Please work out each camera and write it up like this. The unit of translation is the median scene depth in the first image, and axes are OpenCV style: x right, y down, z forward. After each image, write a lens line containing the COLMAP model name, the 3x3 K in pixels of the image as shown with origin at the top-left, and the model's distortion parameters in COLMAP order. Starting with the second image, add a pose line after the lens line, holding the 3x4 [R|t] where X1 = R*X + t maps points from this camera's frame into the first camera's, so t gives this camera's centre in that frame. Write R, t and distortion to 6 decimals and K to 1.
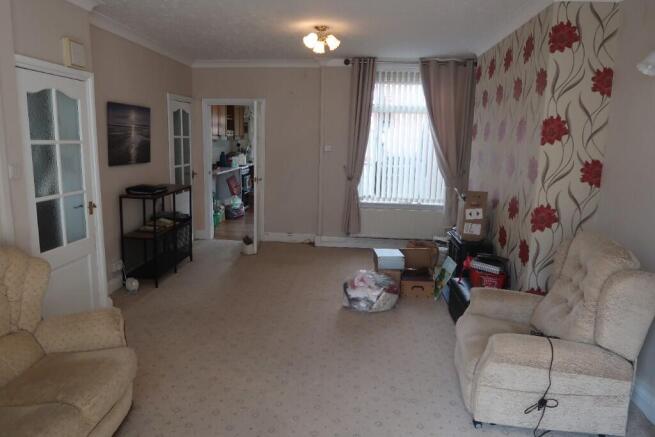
lens RADIAL K [[452.0, 0, 325.2], [0, 452.0, 215.7], [0, 0, 1]] dist [-0.020138, 0.003454]
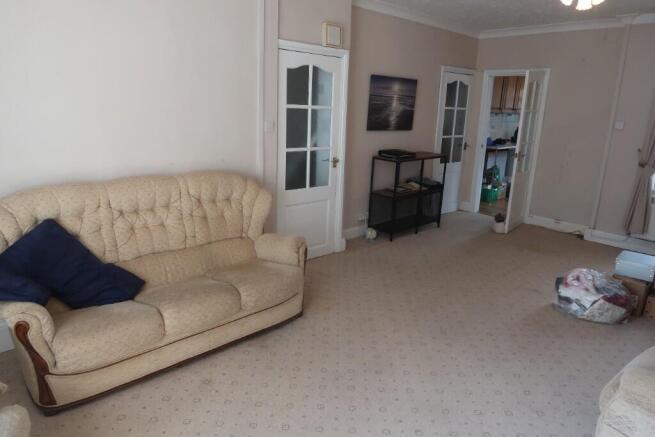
lens RADIAL K [[452.0, 0, 325.9], [0, 452.0, 215.6], [0, 0, 1]] dist [-0.020138, 0.003454]
pose [[0.740366, 0.170044, -0.650341, 0.252326], [-0.136772, 0.985344, 0.101932, 0.003277], [0.658143, 0.013482, 0.752772, 0.047037]]
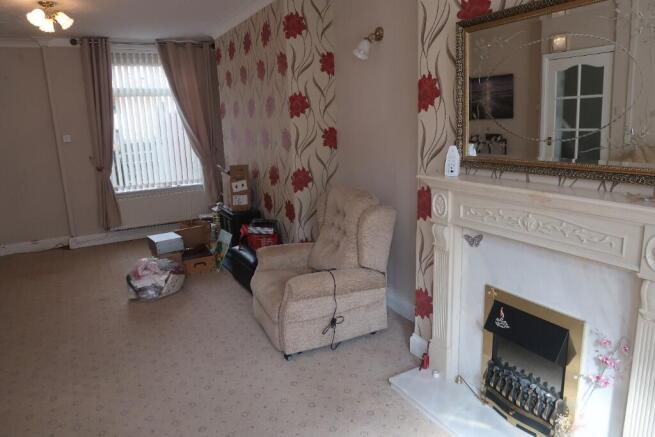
lens RADIAL K [[452.0, 0, 325.2], [0, 452.0, 217.2], [0, 0, 1]] dist [-0.020138, 0.003454]
pose [[0.836631, -0.175843, 0.518775, -0.078729], [0.152996, 0.984396, 0.086931, 0.007298], [-0.525966, 0.006642, 0.850479, -0.039065]]
